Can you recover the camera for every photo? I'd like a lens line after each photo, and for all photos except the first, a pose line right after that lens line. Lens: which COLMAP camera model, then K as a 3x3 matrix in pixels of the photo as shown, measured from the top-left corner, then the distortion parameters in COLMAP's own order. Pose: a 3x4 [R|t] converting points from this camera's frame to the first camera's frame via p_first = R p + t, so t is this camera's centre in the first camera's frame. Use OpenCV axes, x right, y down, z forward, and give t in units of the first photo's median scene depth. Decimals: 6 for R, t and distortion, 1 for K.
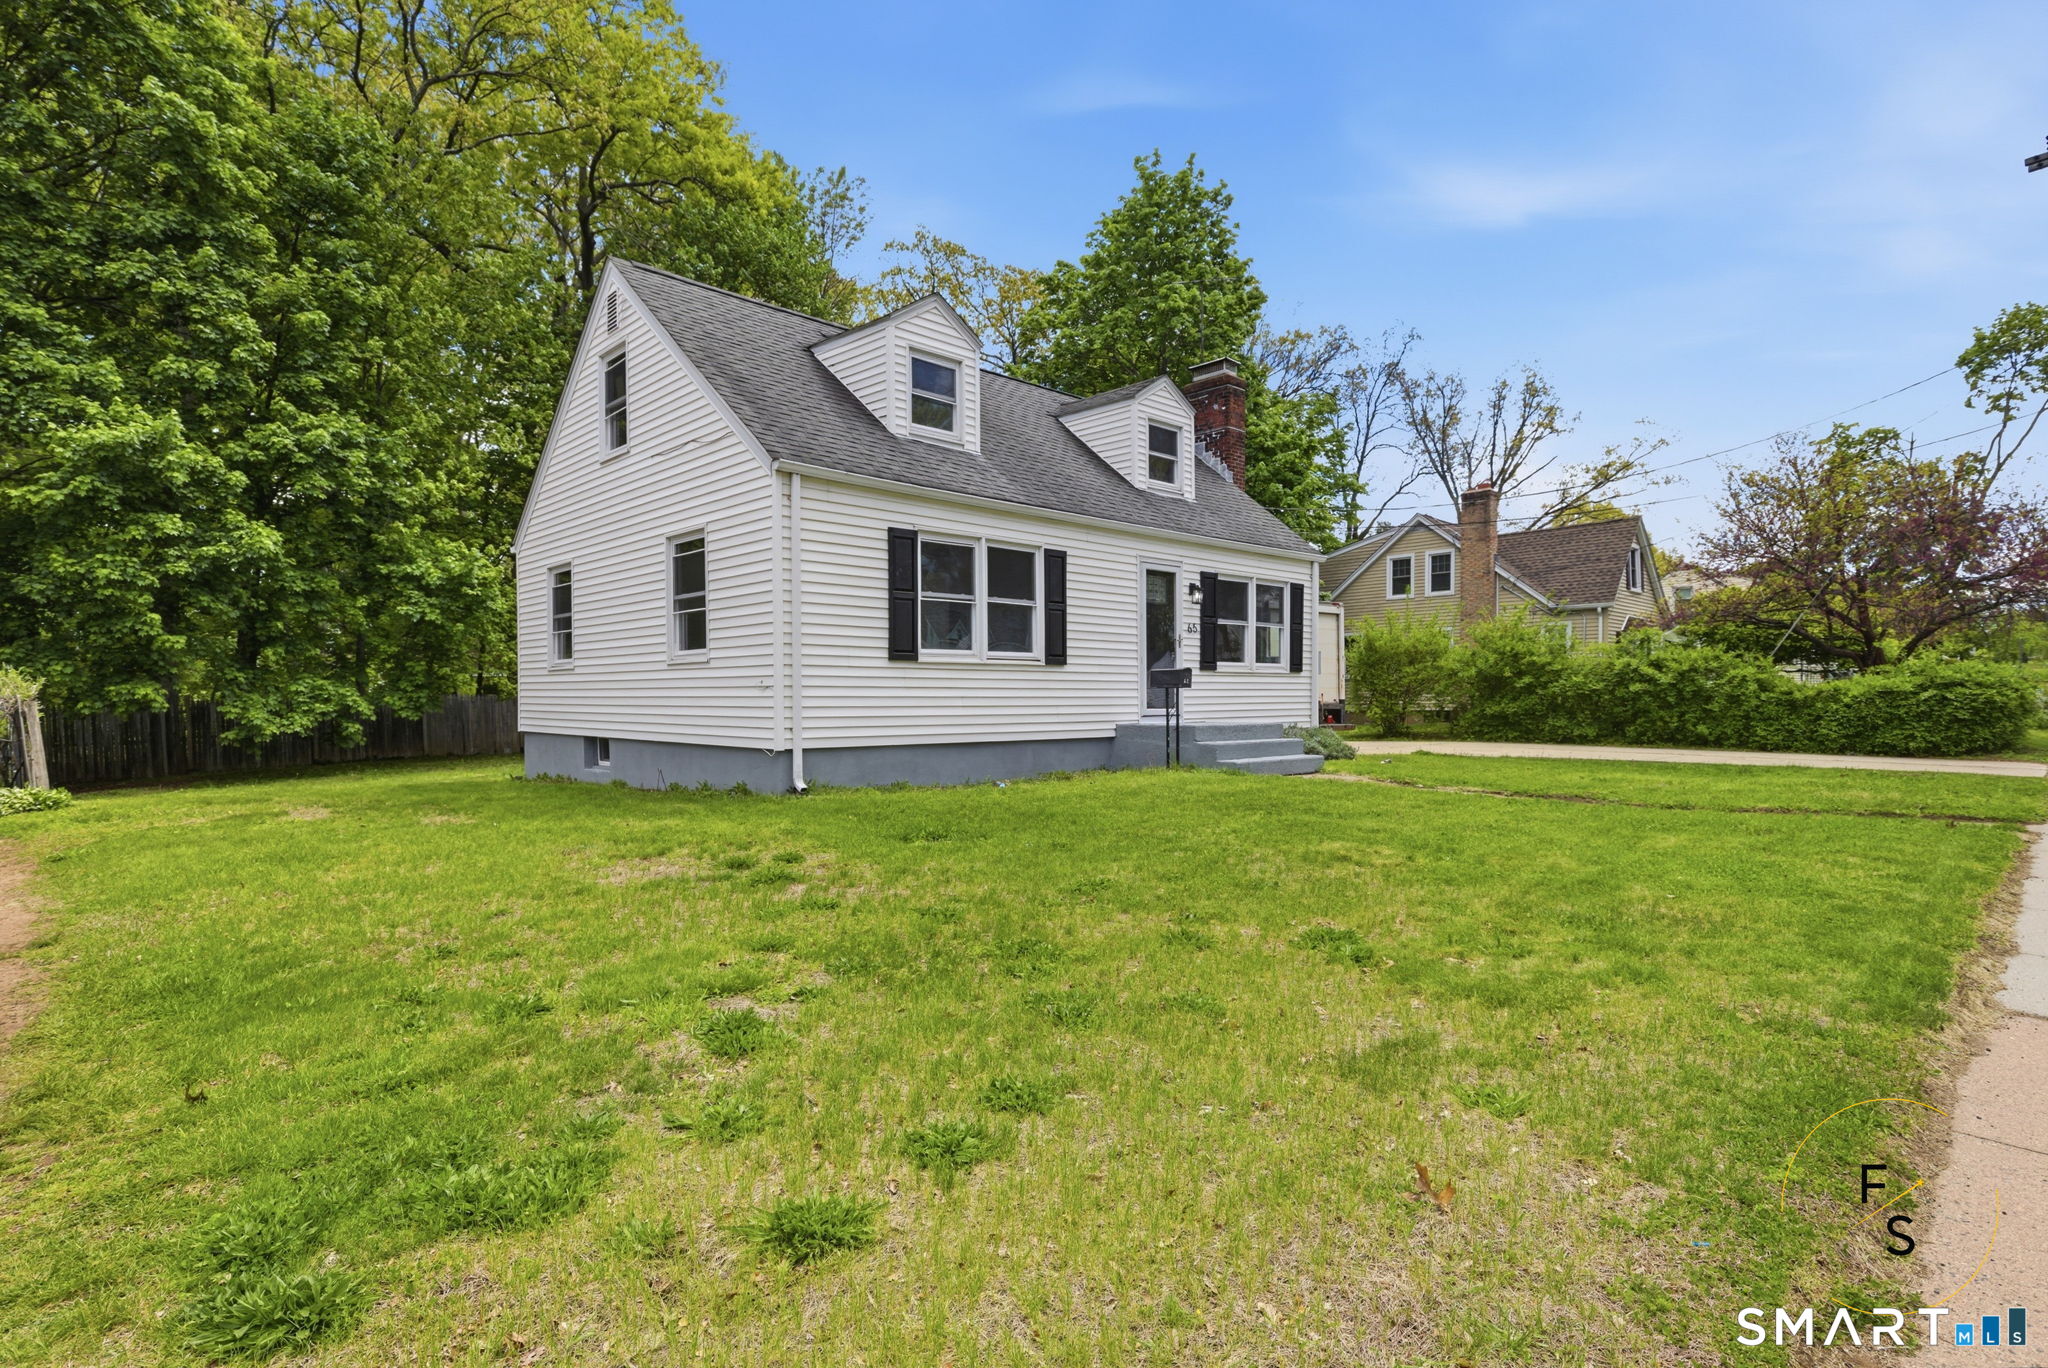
lens RADIAL K [[930.9, 0, 1020.2], [0, 930.9, 688.8], [0, 0, 1]] dist [0.006766, 0.000527]
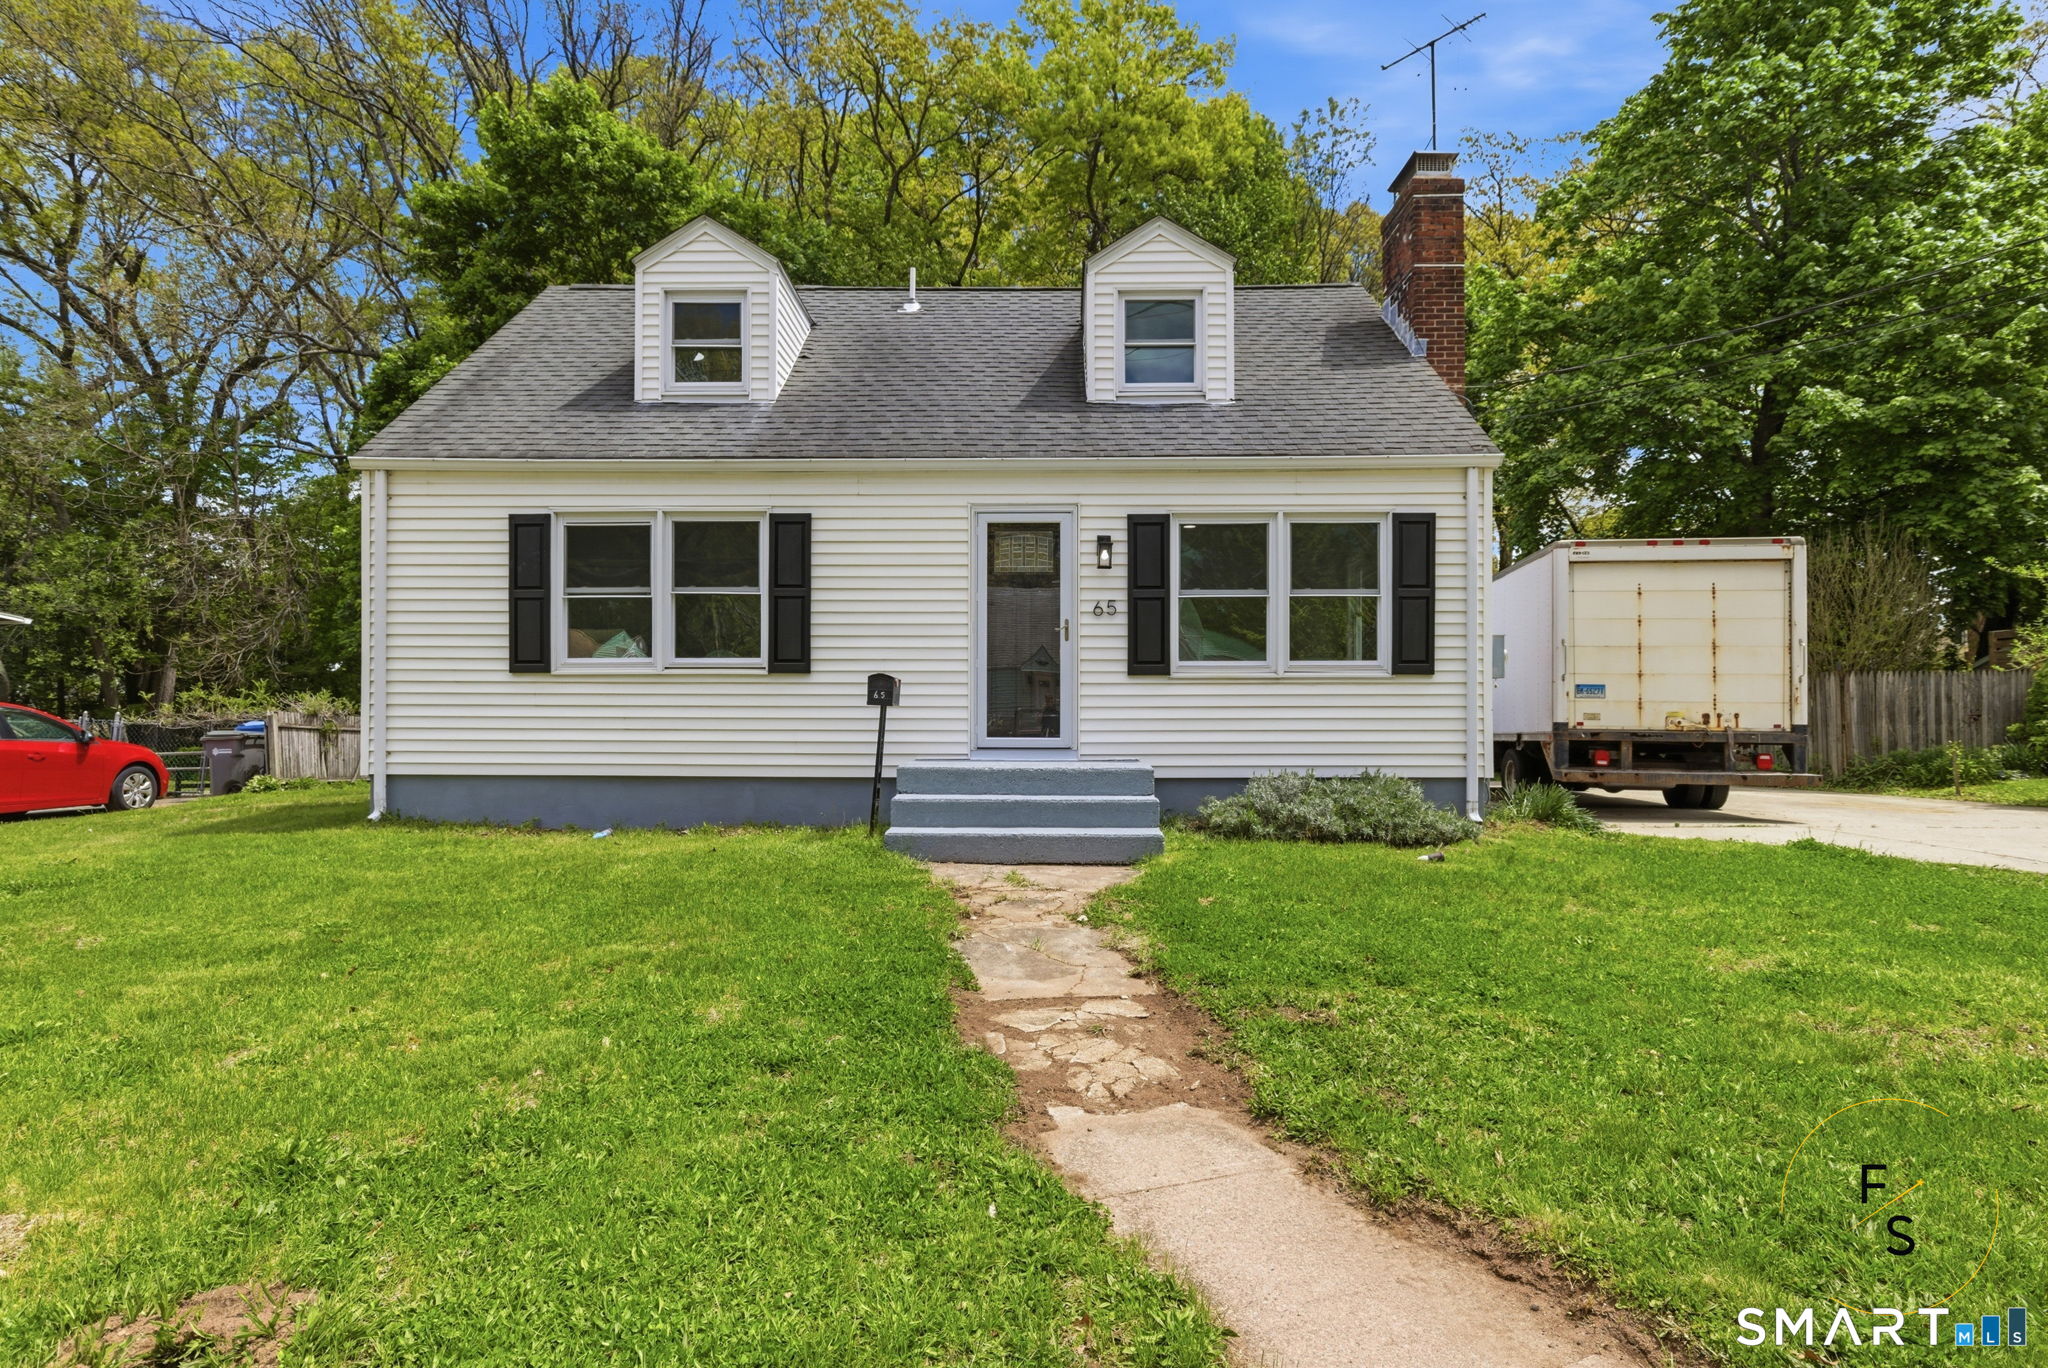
lens RADIAL K [[930.9, 0, 1020.2], [0, 930.9, 688.8], [0, 0, 1]] dist [0.006766, 0.000527]
pose [[0.735294, -0.017414, -0.677524, 0.599553], [0.001313, 0.999705, -0.024271, 0.003264], [0.677747, 0.016957, 0.735100, 0.548037]]
